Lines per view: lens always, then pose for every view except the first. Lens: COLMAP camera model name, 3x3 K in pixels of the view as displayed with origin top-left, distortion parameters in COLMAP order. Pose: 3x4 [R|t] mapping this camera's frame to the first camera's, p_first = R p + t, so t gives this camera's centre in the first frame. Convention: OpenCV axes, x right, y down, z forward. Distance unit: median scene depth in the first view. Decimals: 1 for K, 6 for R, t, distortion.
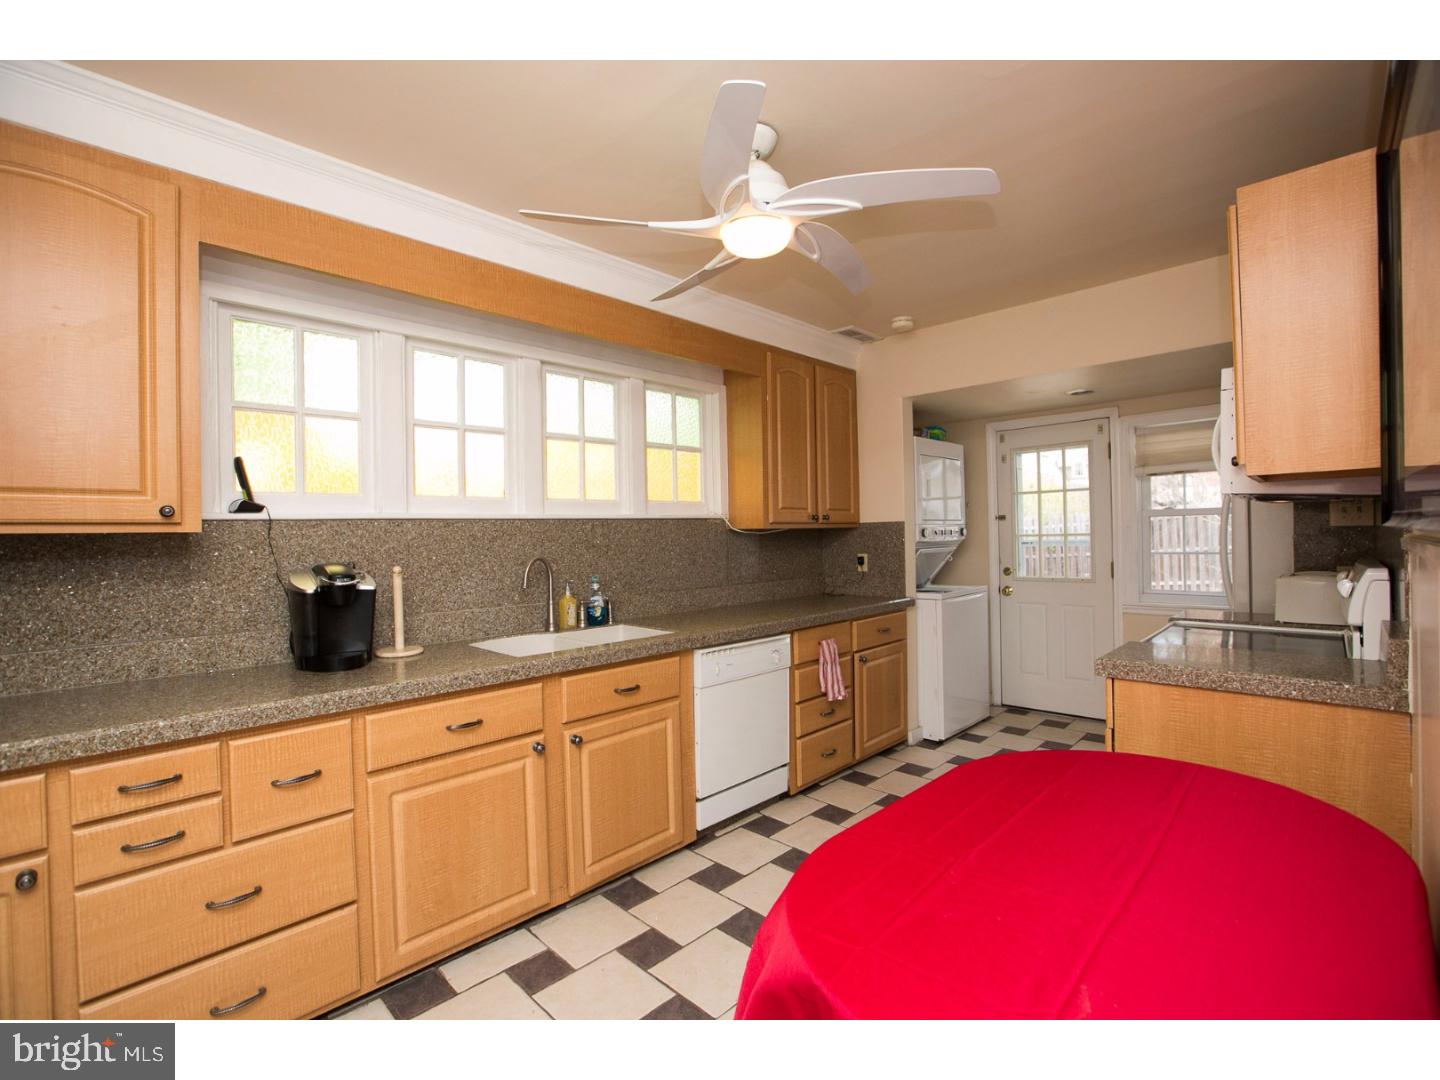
lens RADIAL K [[659.5, 0, 720.0], [0, 659.5, 538.8], [0, 0, 1]] dist [-0.016773, 0.000508]
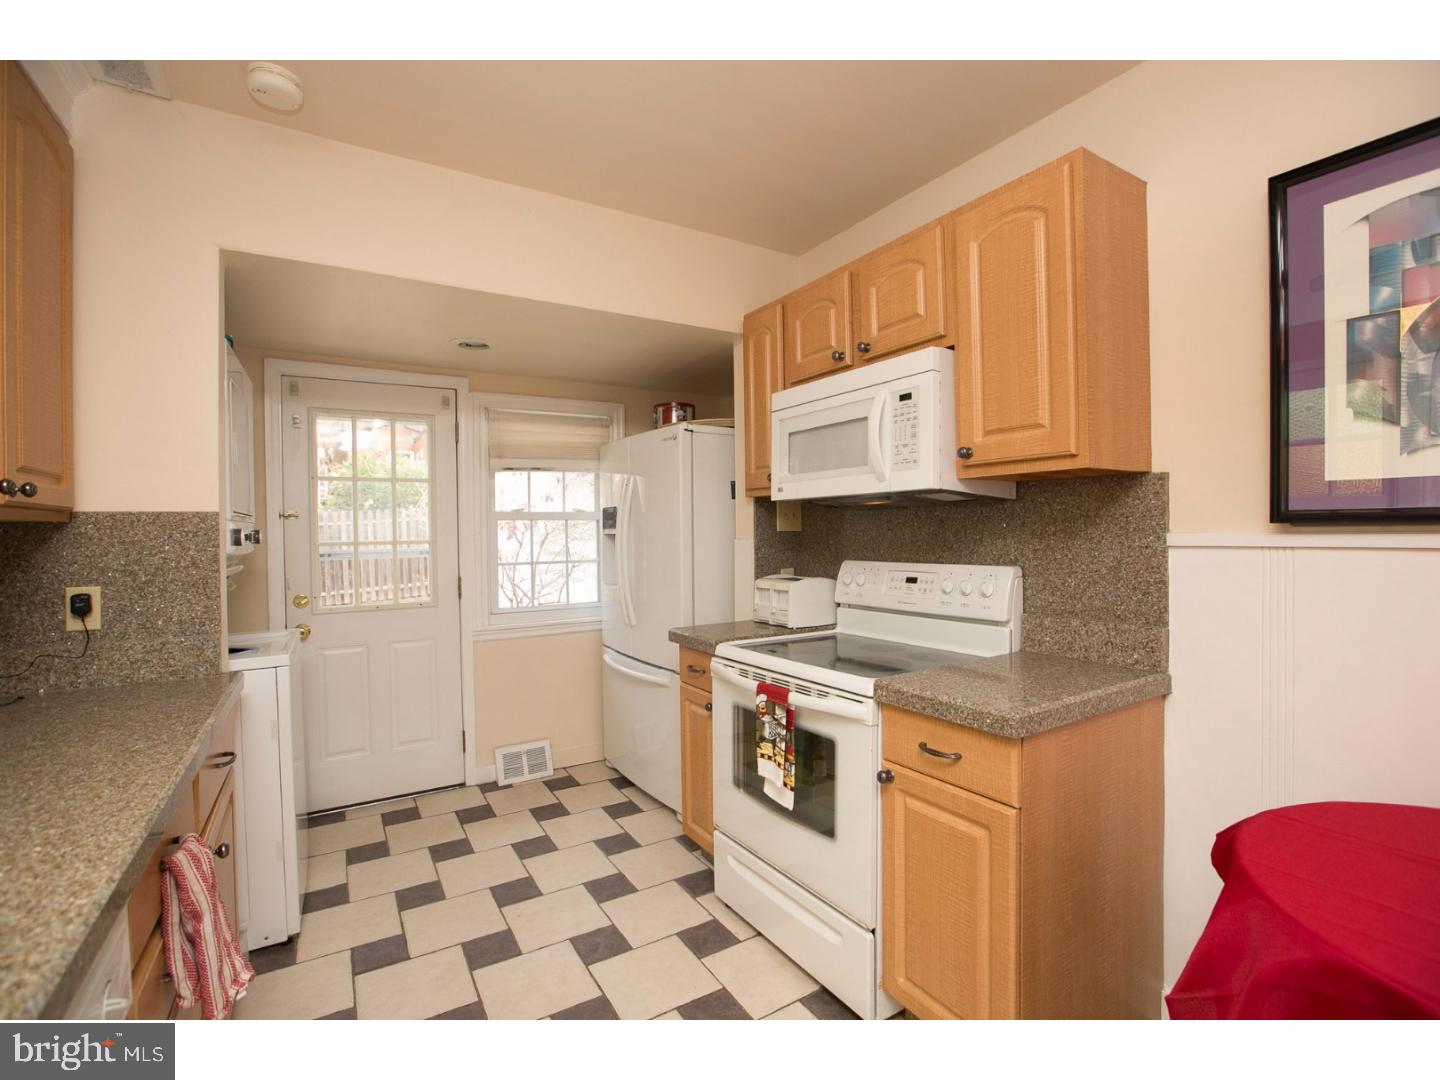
lens RADIAL K [[659.5, 0, 716.4], [0, 659.5, 542.9], [0, 0, 1]] dist [-0.016773, 0.000508]
pose [[0.253631, 0.000457, 0.967301, -0.073920], [0.012869, 0.999910, -0.003847, 0.001361], [-0.967216, 0.013424, 0.253602, 0.517098]]
